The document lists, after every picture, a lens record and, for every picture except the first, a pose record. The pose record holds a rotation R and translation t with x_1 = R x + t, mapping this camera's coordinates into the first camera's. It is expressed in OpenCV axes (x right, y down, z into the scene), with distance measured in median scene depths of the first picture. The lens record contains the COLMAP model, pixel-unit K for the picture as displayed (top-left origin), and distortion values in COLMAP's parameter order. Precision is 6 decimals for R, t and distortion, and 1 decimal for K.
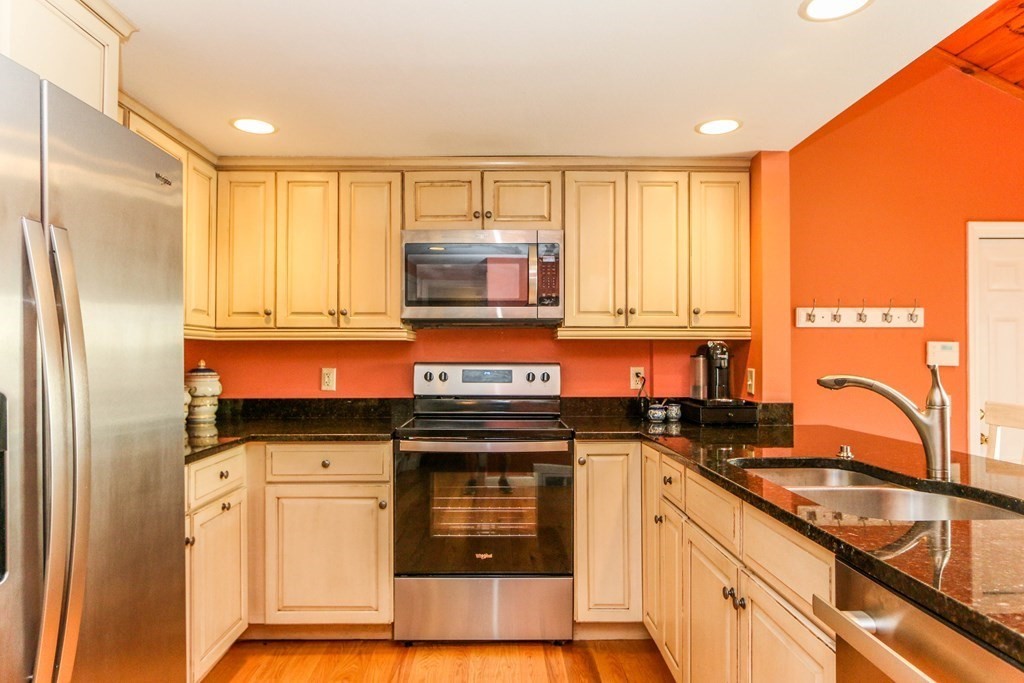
lens RADIAL K [[596.4, 0, 514.2], [0, 596.4, 346.7], [0, 0, 1]] dist [-0.014878, 0.003322]
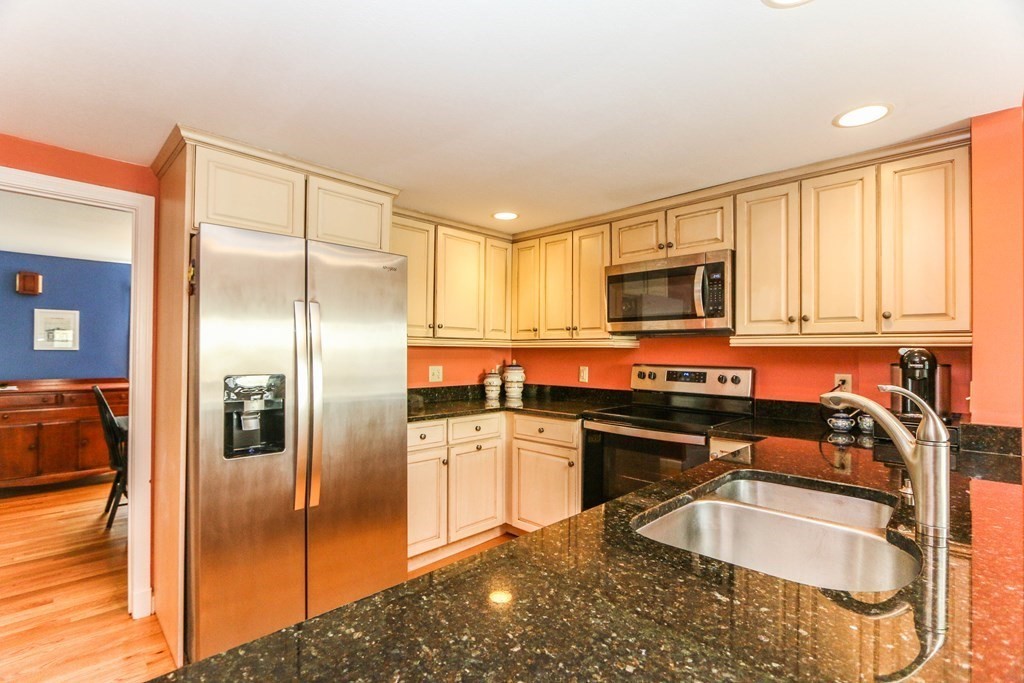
lens RADIAL K [[467.3, 0, 507.3], [0, 467.3, 346.1], [0, 0, 1]] dist [-0.013741, 0.001132]
pose [[0.706765, -0.003644, -0.707439, 0.394530], [0.004990, 0.999988, -0.000166, -0.015206], [0.707431, -0.003413, 0.706774, 0.086337]]
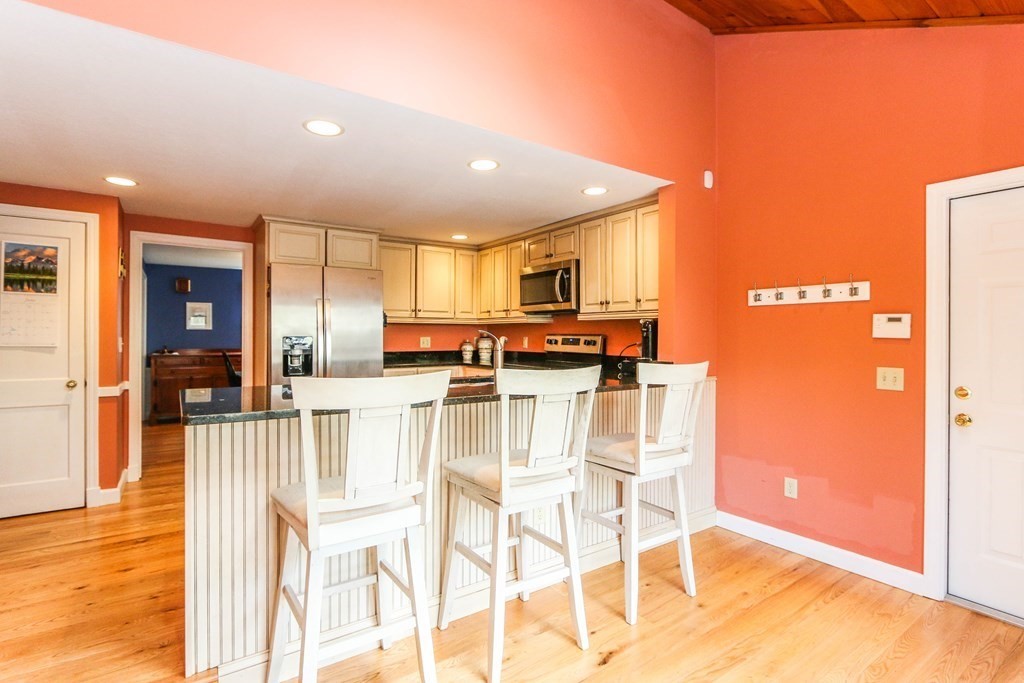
lens RADIAL K [[467.3, 0, 494.0], [0, 467.3, 333.7], [0, 0, 1]] dist [-0.013741, 0.001132]
pose [[0.561625, 0.001789, -0.827390, 1.072107], [0.012892, 0.999857, 0.010913, 0.008014], [0.827292, -0.016795, 0.561522, 0.019241]]
